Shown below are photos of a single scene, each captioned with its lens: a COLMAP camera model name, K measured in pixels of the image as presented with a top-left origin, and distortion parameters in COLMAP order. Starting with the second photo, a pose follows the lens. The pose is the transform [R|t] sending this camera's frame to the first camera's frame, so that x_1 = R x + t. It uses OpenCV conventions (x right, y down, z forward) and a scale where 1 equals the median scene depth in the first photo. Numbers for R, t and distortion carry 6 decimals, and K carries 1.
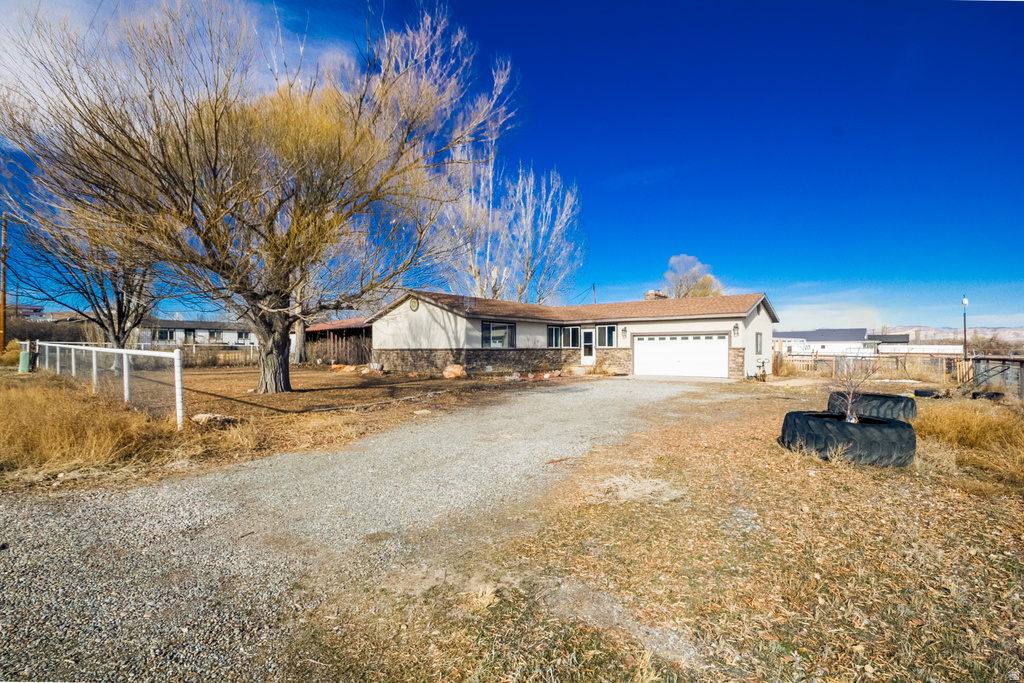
lens RADIAL K [[487.7, 0, 515.4], [0, 487.7, 352.4], [0, 0, 1]] dist [0.002981, -0.005127]
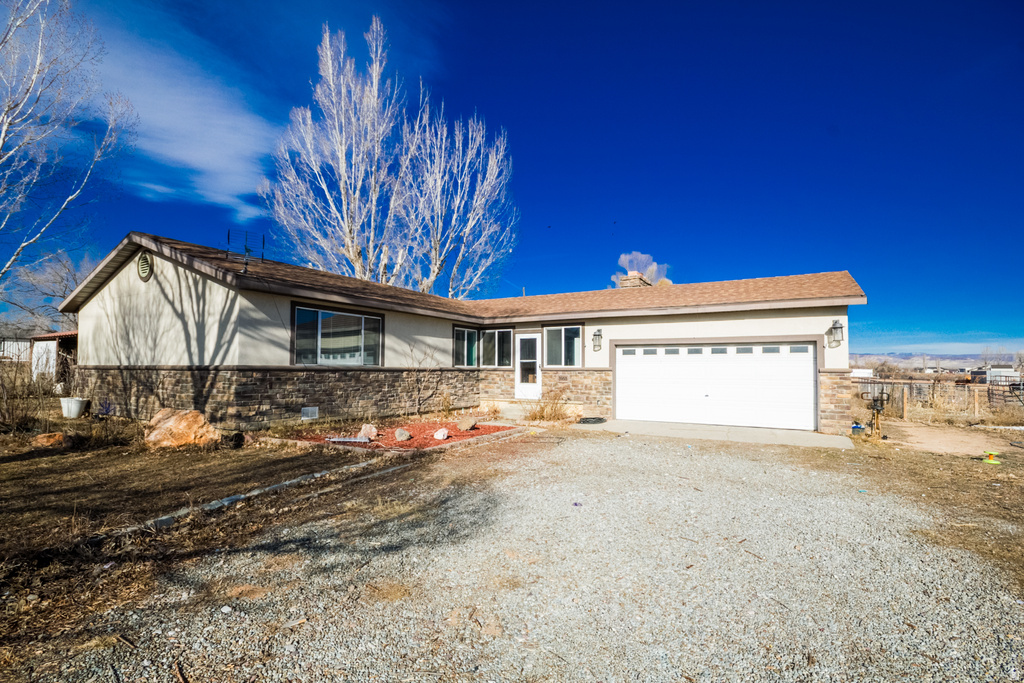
lens RADIAL K [[487.7, 0, 515.4], [0, 487.7, 352.4], [0, 0, 1]] dist [0.002981, -0.005127]
pose [[0.987204, 0.014611, 0.158795, 0.050258], [-0.007987, 0.999074, -0.042270, -0.003667], [-0.159265, 0.040460, 0.986406, 0.481368]]
